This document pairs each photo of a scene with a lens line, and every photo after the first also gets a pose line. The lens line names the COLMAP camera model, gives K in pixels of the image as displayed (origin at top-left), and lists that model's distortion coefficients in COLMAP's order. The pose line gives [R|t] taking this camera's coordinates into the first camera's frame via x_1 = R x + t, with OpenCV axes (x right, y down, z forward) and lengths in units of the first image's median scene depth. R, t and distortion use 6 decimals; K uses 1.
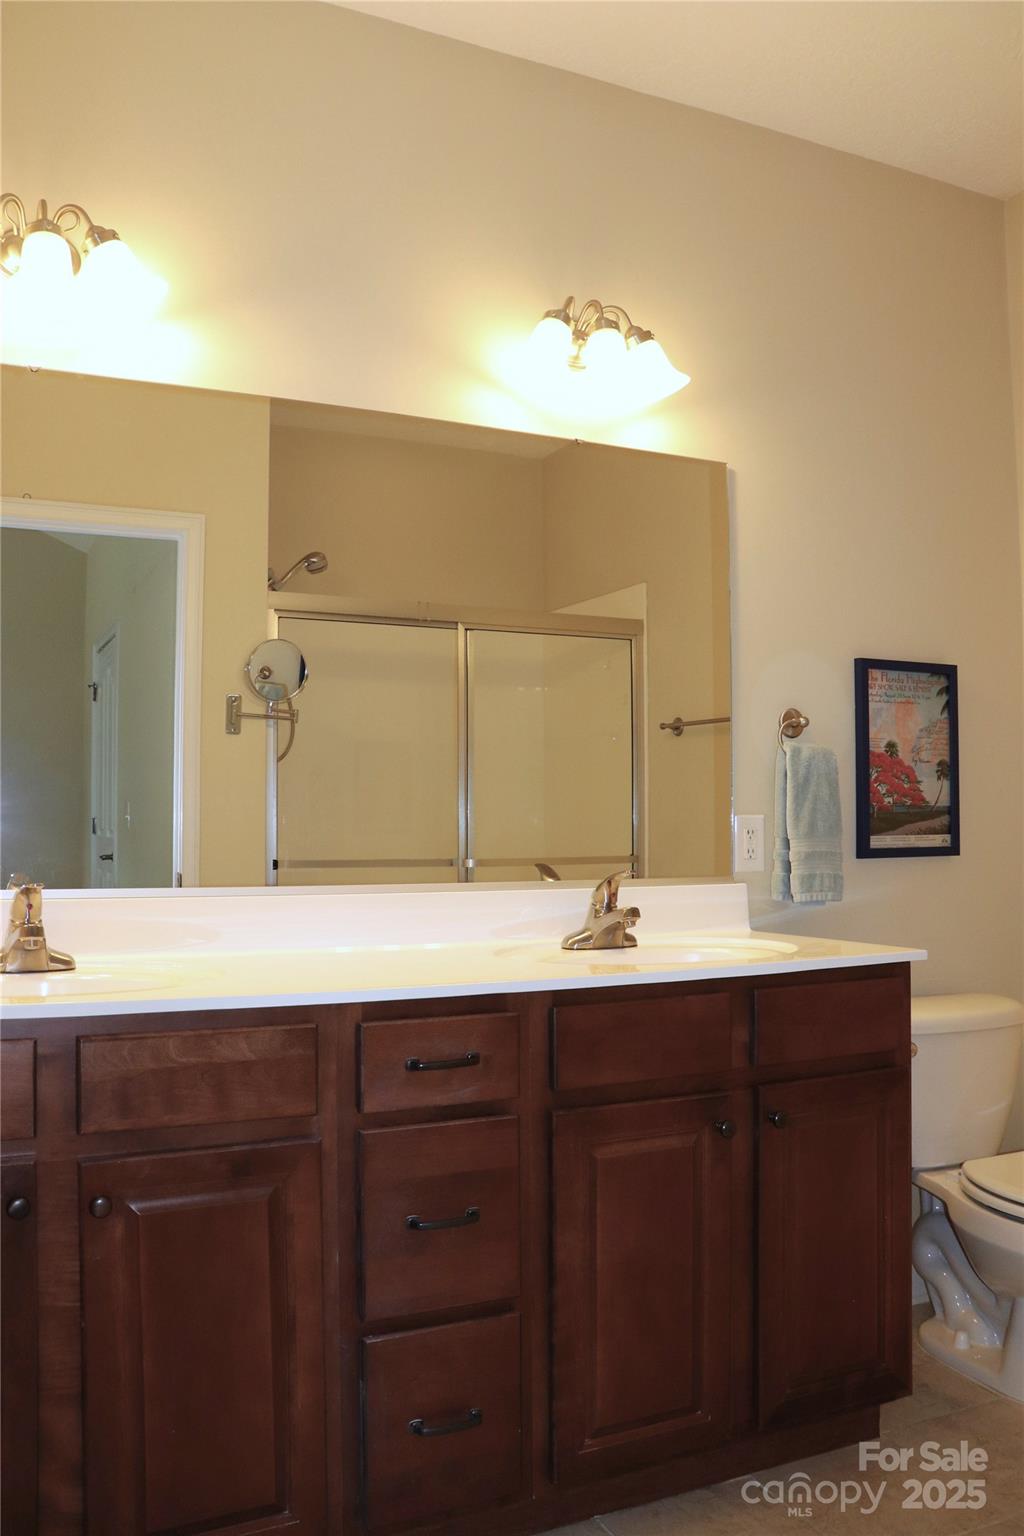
lens RADIAL K [[1266.5, 0, 505.7], [0, 1266.5, 759.9], [0, 0, 1]] dist [-0.176010, 0.165914]
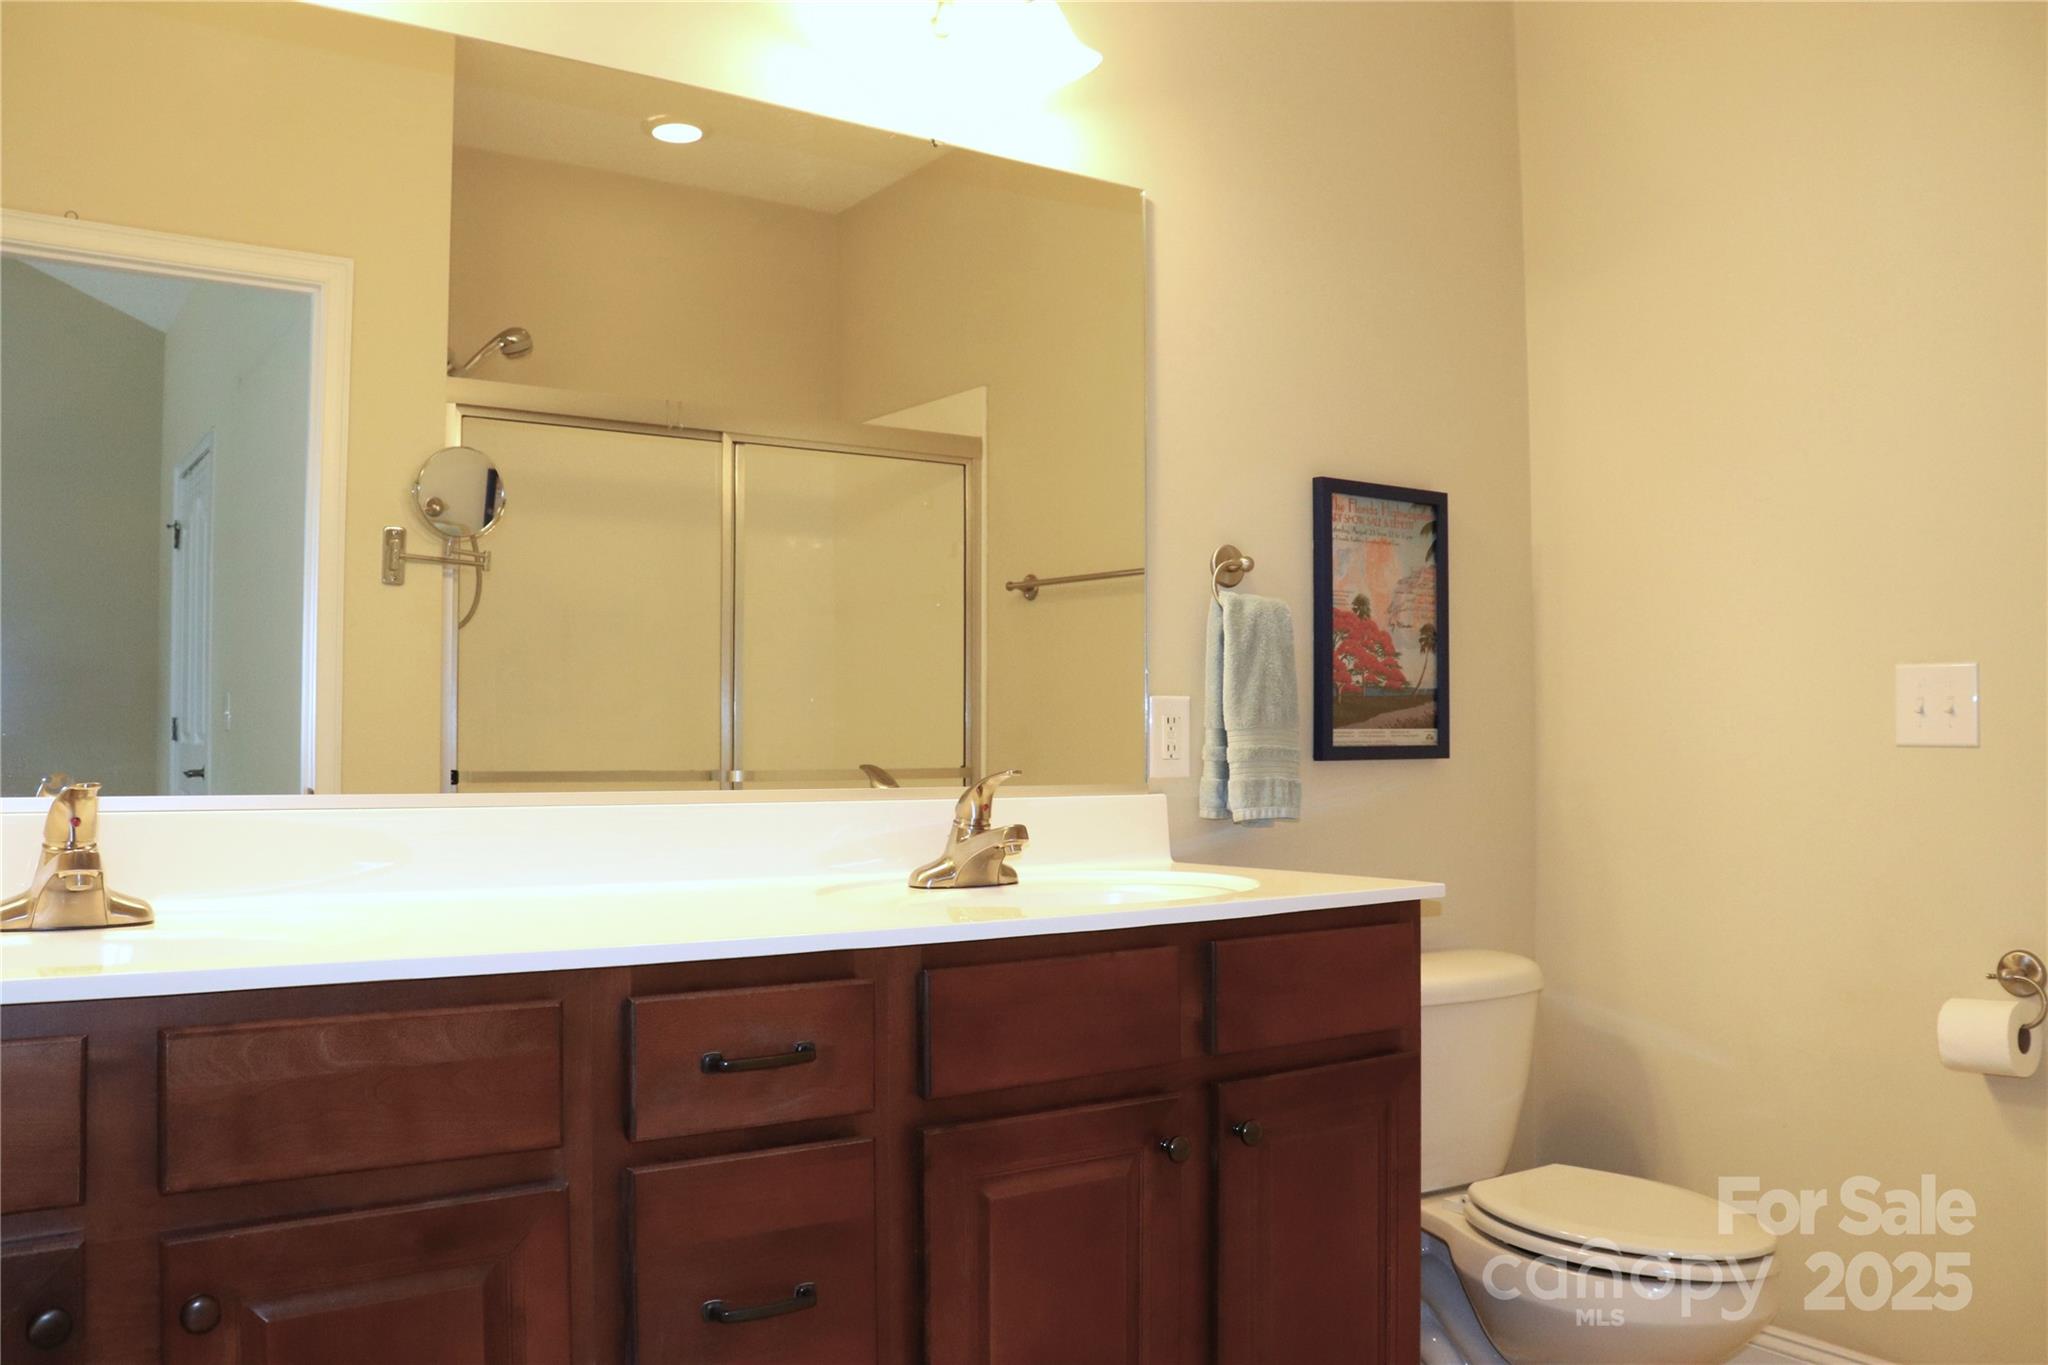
lens RADIAL K [[1688.6, 0, 1024.0], [0, 1688.6, 682.5], [0, 0, 1]] dist [-0.176010, 0.165914]
pose [[0.986655, 0.007441, 0.162655, -0.041147], [-0.009822, 0.999856, 0.013843, 0.026874], [-0.162529, -0.015256, 0.986586, 0.104339]]
